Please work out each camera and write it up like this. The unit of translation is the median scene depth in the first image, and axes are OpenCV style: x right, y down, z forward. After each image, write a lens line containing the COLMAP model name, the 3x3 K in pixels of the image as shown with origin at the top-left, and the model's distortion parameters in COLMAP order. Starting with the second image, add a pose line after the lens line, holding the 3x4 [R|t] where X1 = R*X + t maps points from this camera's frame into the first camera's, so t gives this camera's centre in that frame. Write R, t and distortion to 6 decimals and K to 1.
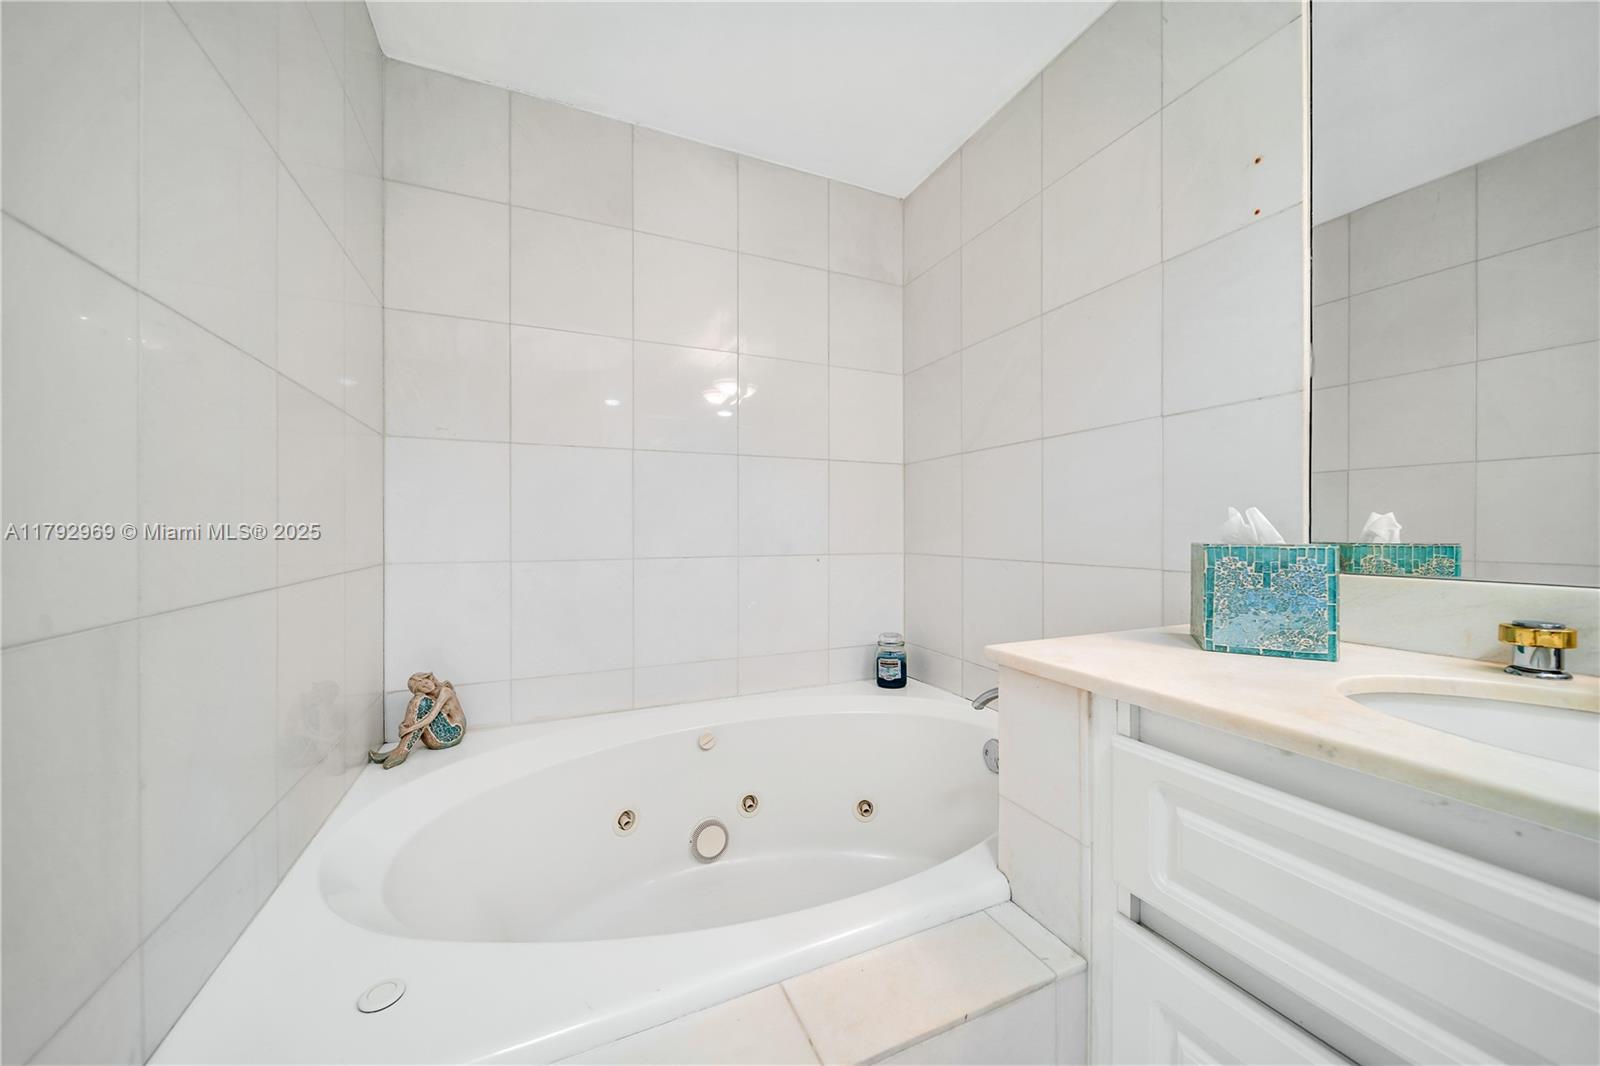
lens RADIAL K [[572.2, 0, 795.6], [0, 572.2, 531.5], [0, 0, 1]] dist [-0.003347, -0.000571]
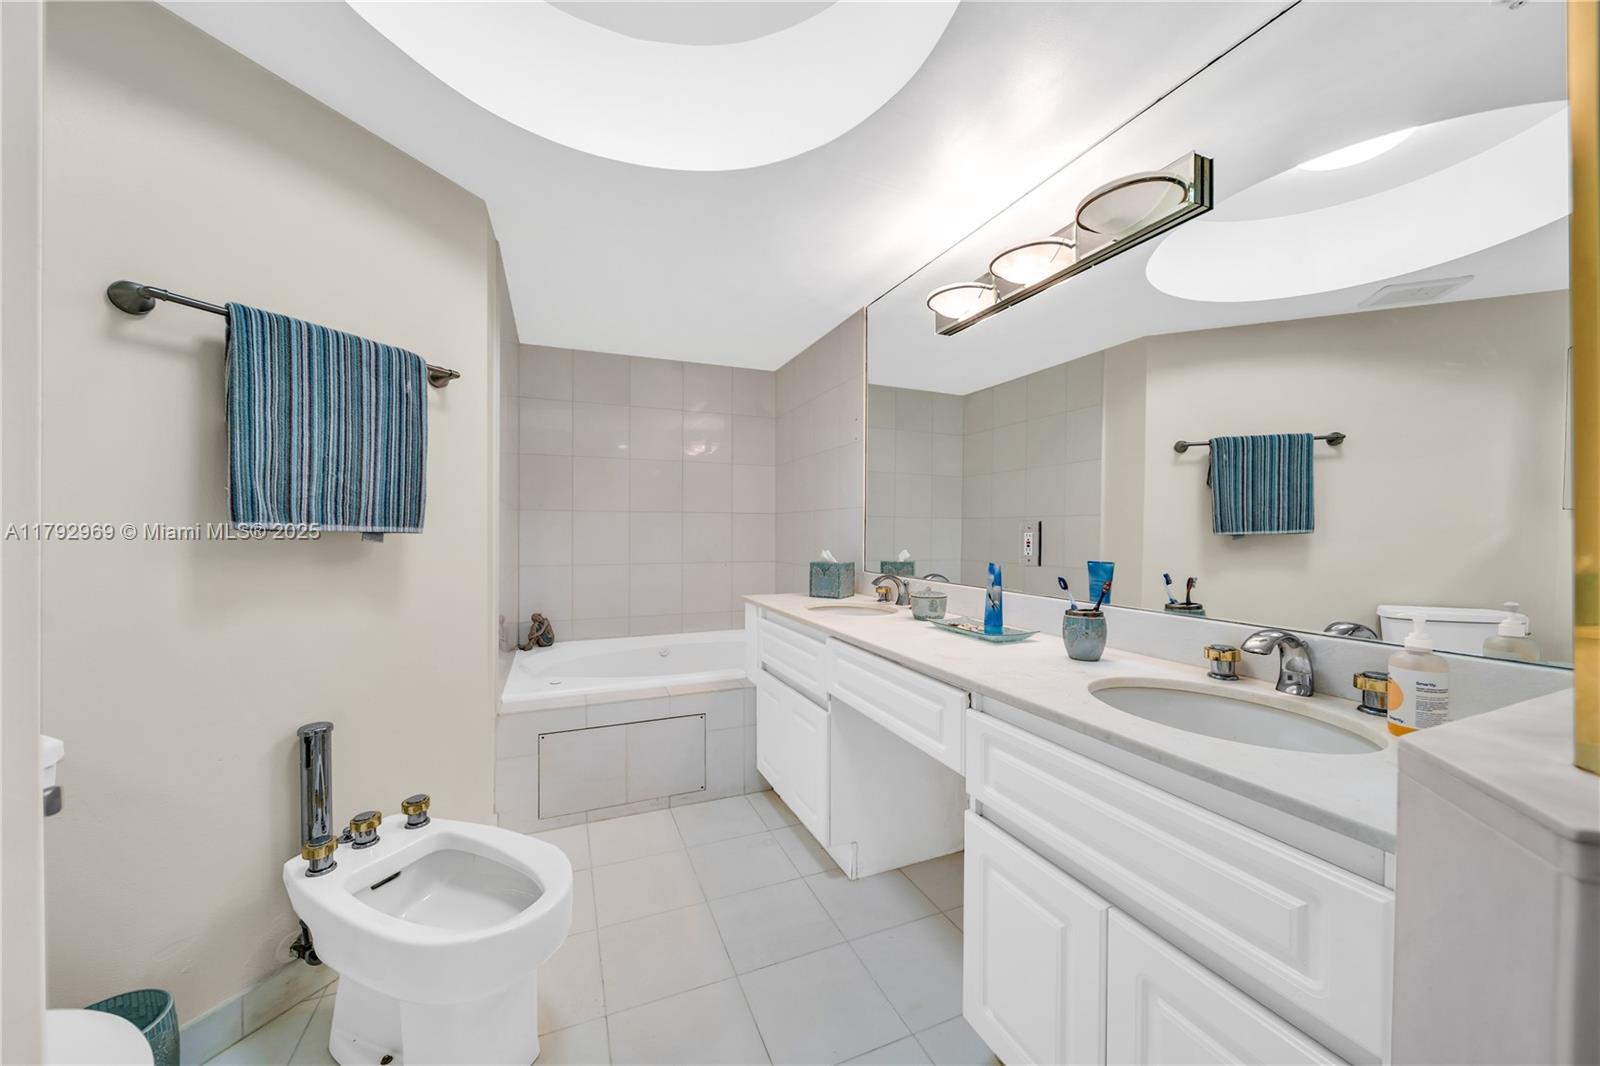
lens RADIAL K [[572.2, 0, 795.6], [0, 572.2, 531.5], [0, 0, 1]] dist [-0.003347, -0.000571]
pose [[0.999805, 0.005356, -0.019033, 0.383845], [-0.005372, 0.999985, -0.000764, -0.077085], [0.019029, 0.000866, 0.999819, -1.142421]]
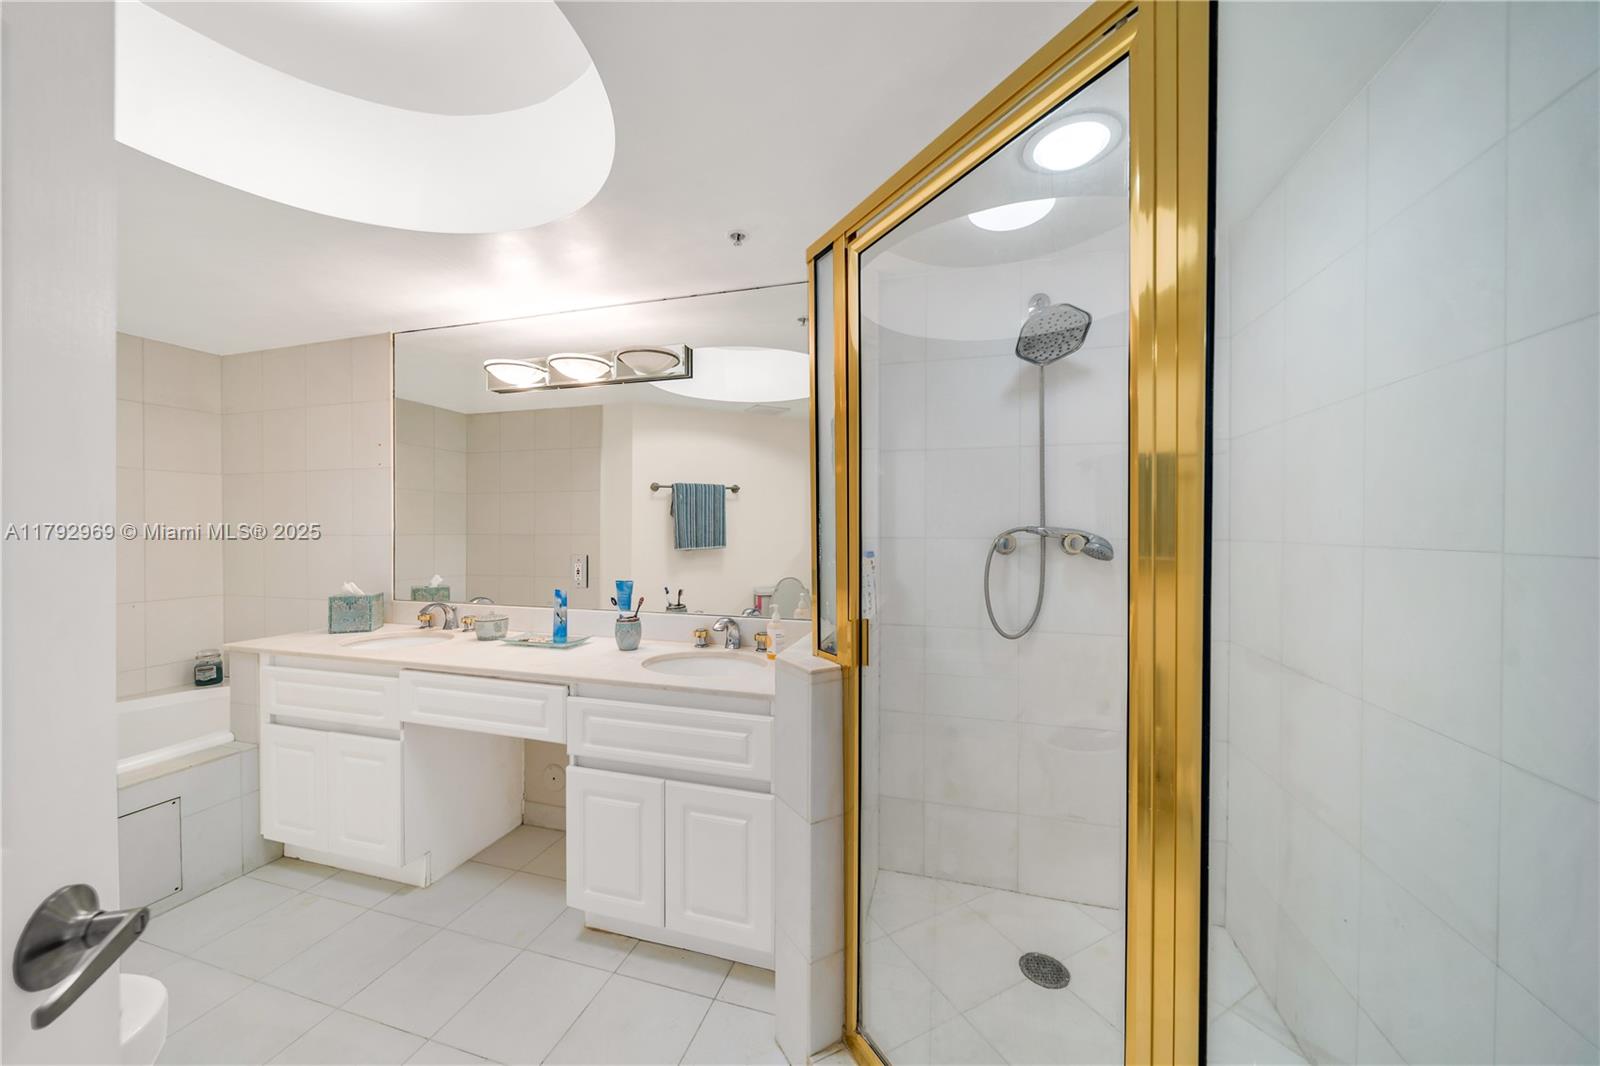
lens RADIAL K [[567.0, 0, 800.0], [0, 567.0, 533.0], [0, 0, 1]] dist [-0.002397, -0.000345]
pose [[0.644528, -0.005388, 0.764561, 0.042222], [0.001948, 0.999983, 0.005405, -0.168109], [-0.764578, -0.001995, 0.644528, -1.438189]]
